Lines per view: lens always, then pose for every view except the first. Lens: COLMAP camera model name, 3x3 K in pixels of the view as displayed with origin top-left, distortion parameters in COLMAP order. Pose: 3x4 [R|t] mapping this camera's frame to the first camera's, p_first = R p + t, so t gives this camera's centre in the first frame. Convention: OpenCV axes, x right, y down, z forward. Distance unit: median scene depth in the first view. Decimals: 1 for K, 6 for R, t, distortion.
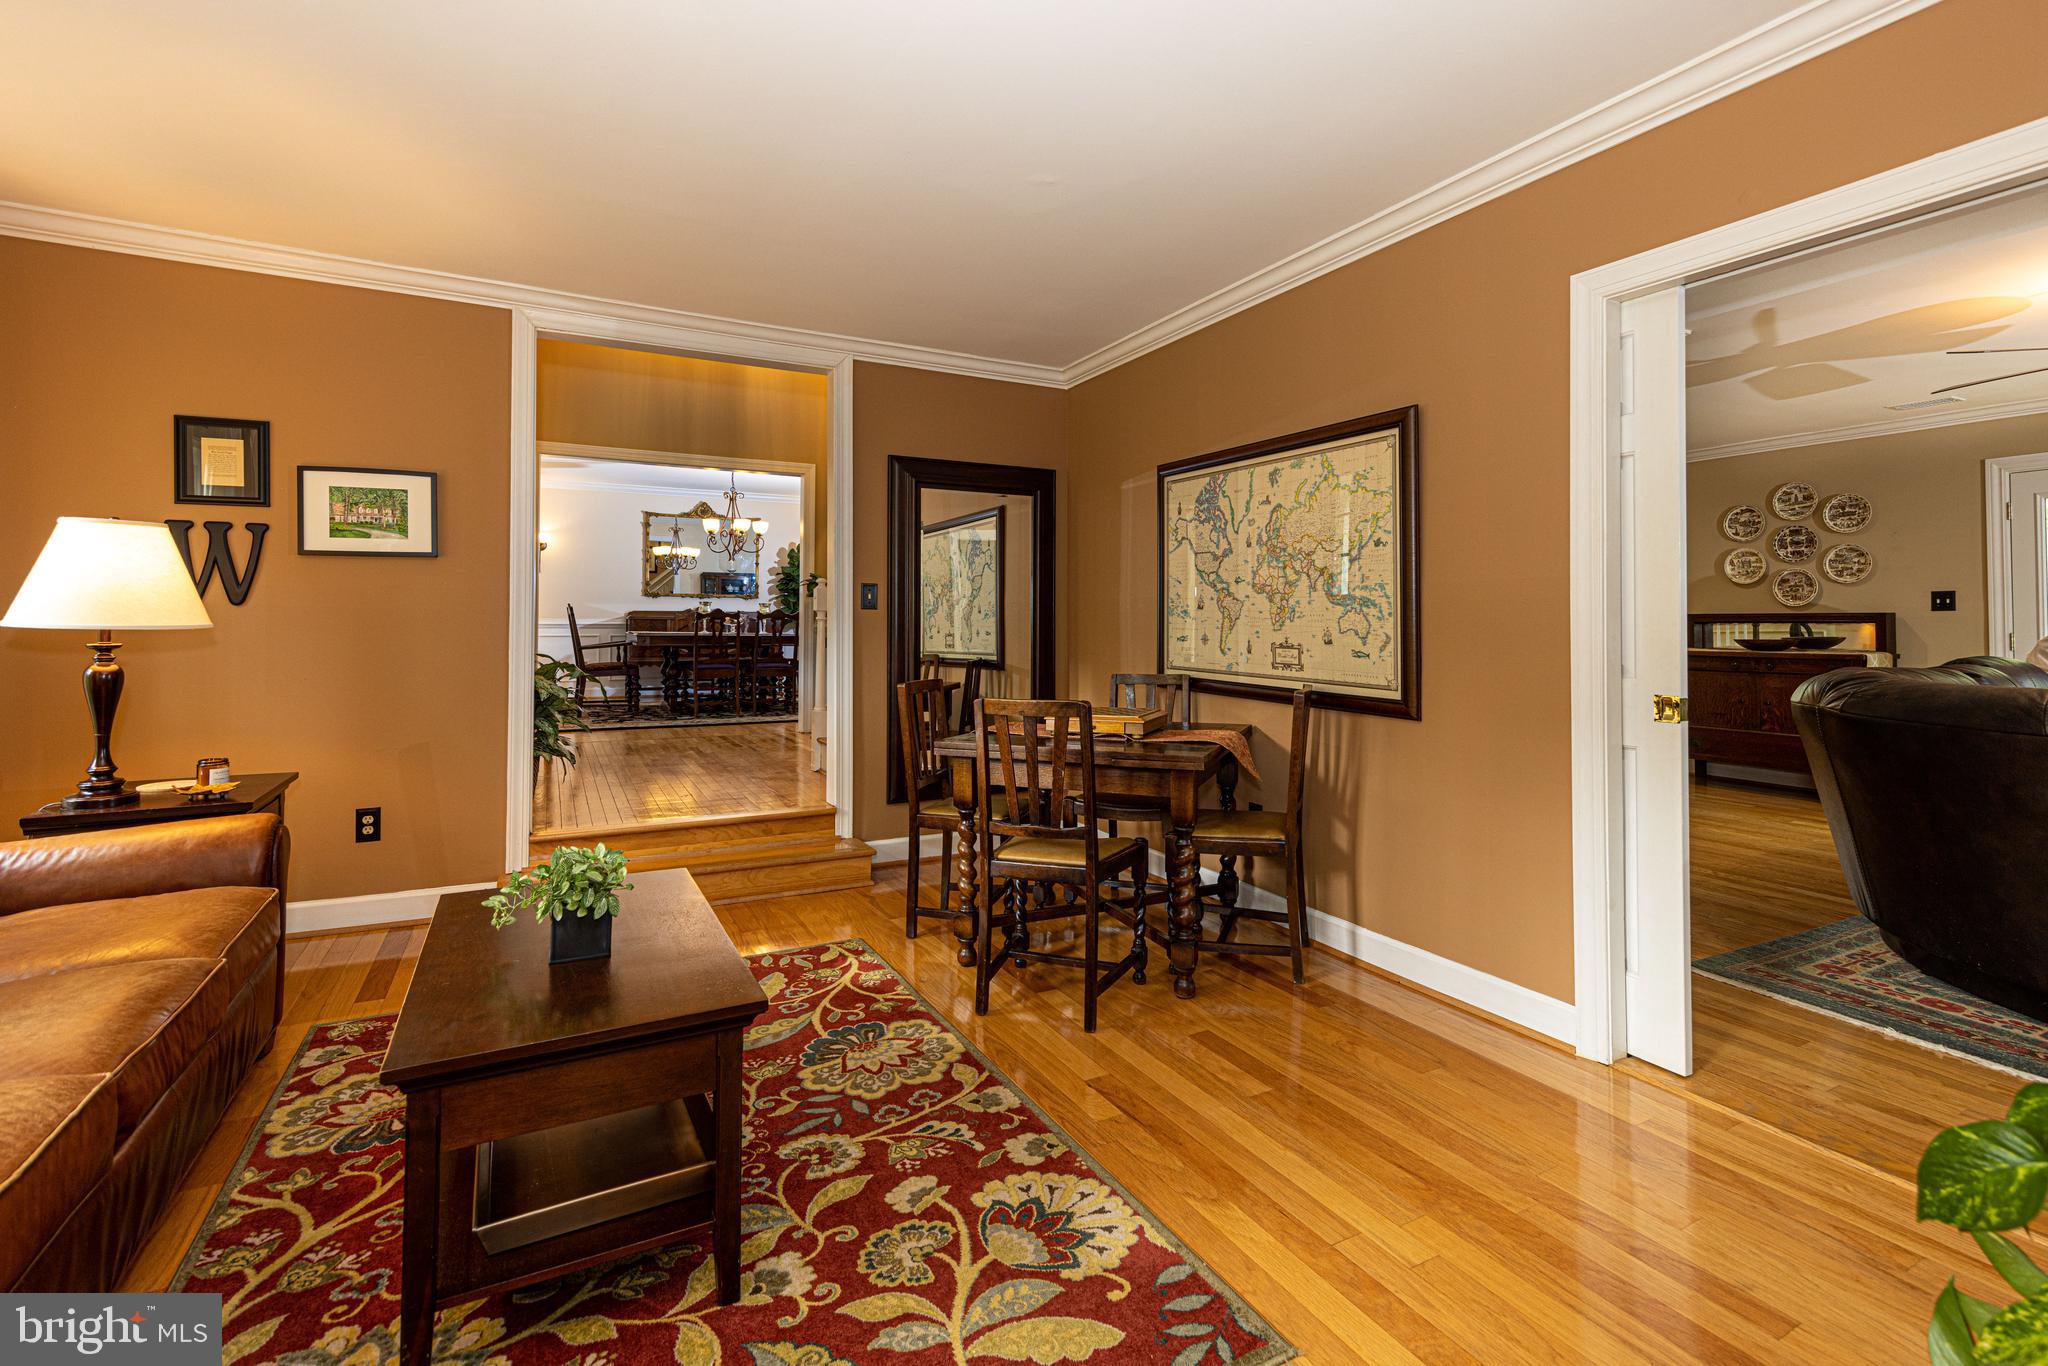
lens RADIAL K [[920.8, 0, 1024.4], [0, 920.8, 605.4], [0, 0, 1]] dist [0.001685, 0.000168]
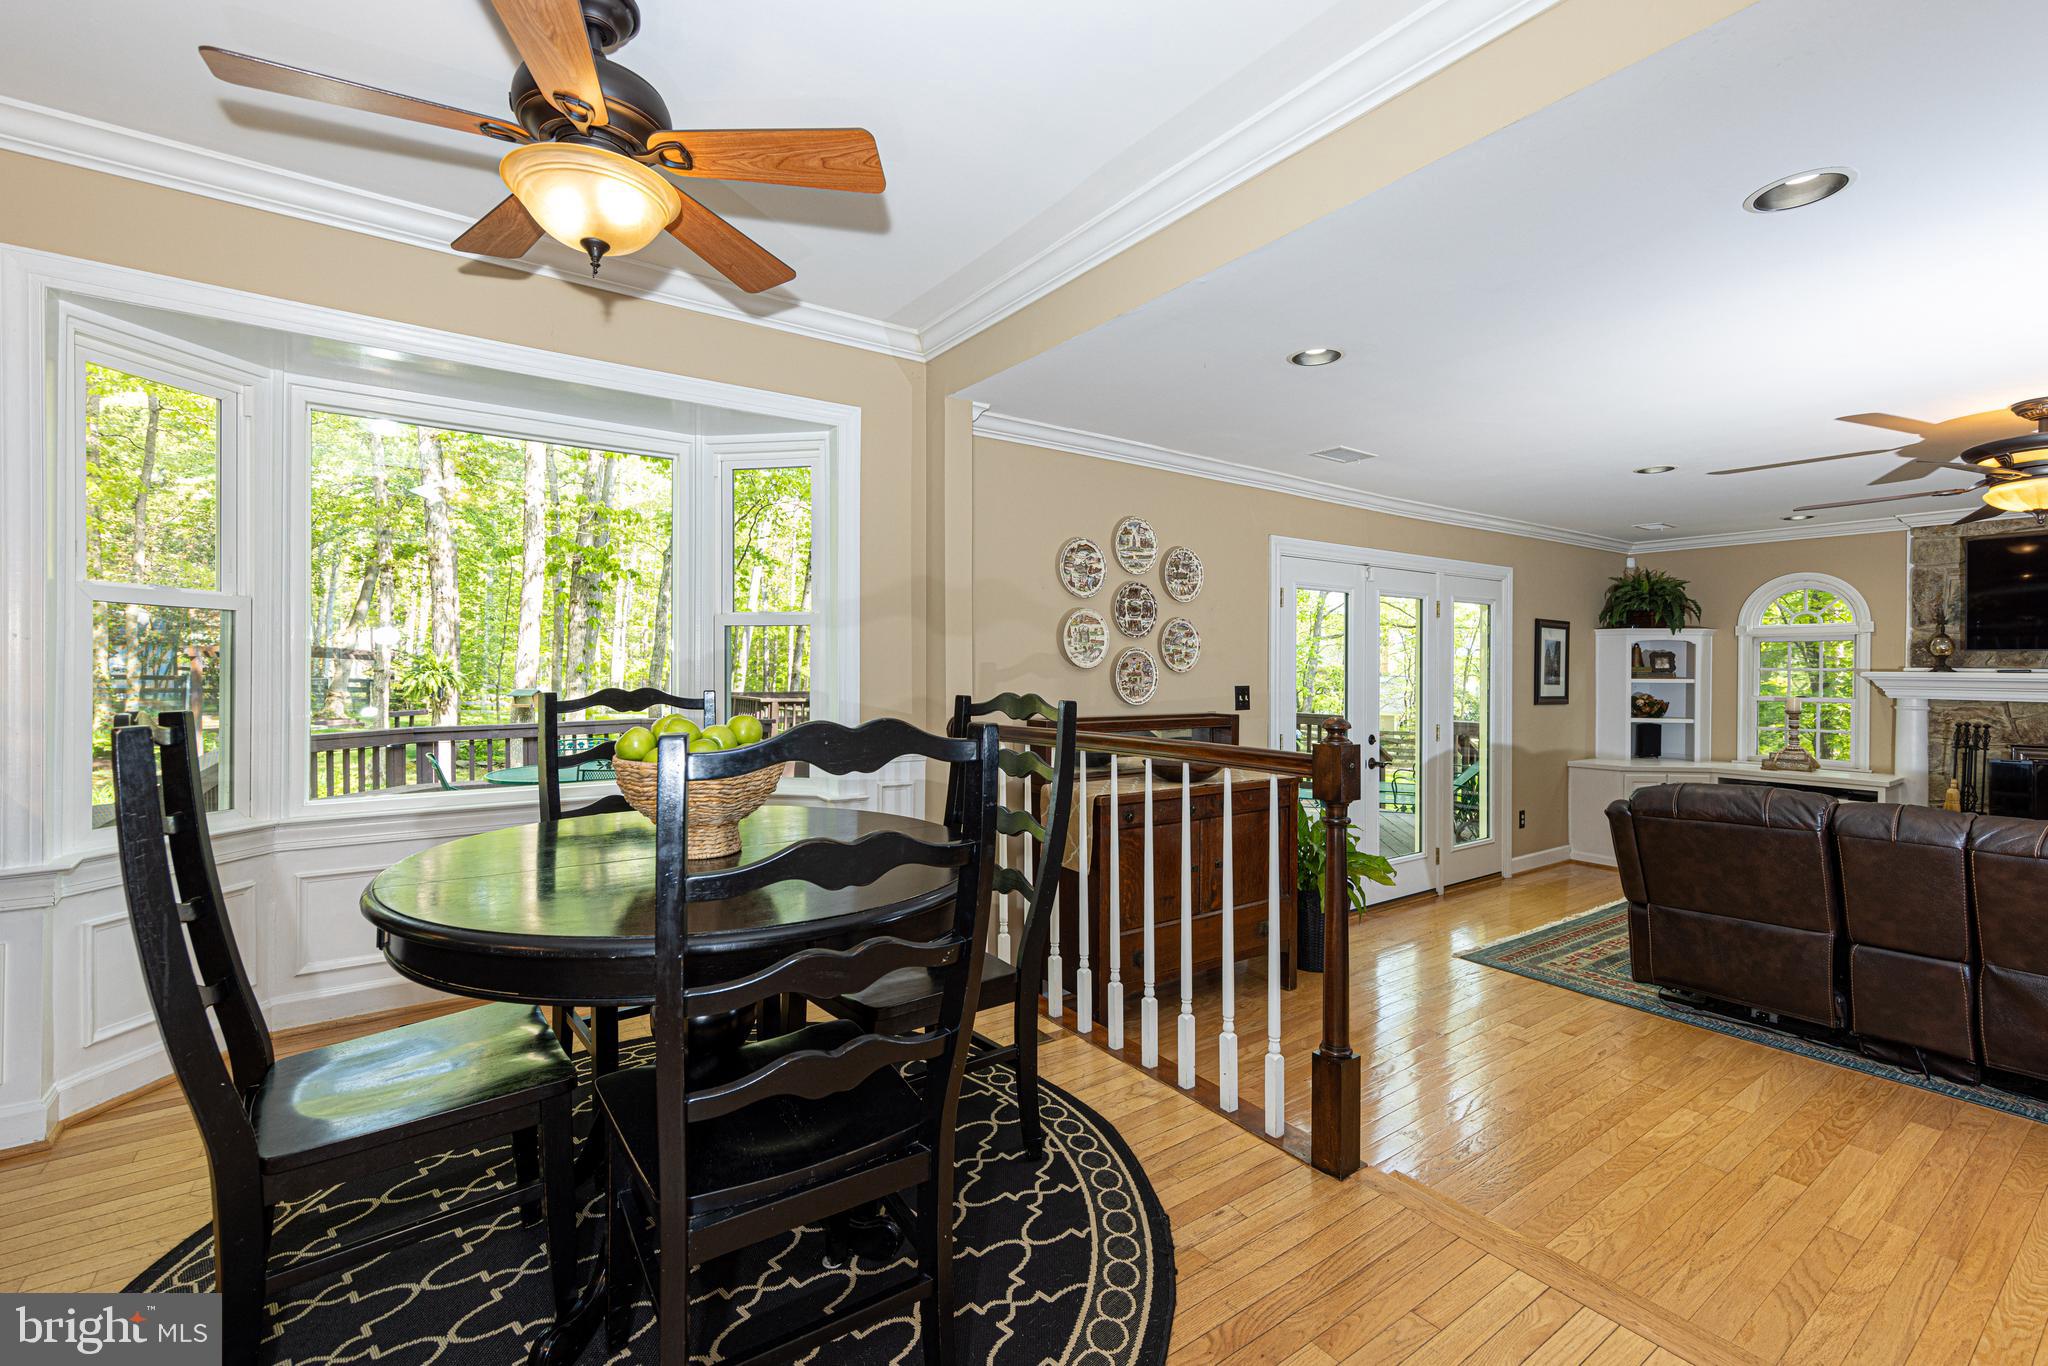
lens RADIAL K [[892.4, 0, 1025.5], [0, 892.4, 675.5], [0, 0, 1]] dist [0.000018, -0.000015]
pose [[-0.133673, -0.006378, 0.991005, 0.404017], [-0.023616, 0.999716, 0.003249, -0.038486], [-0.990744, -0.022970, -0.133786, 2.183189]]
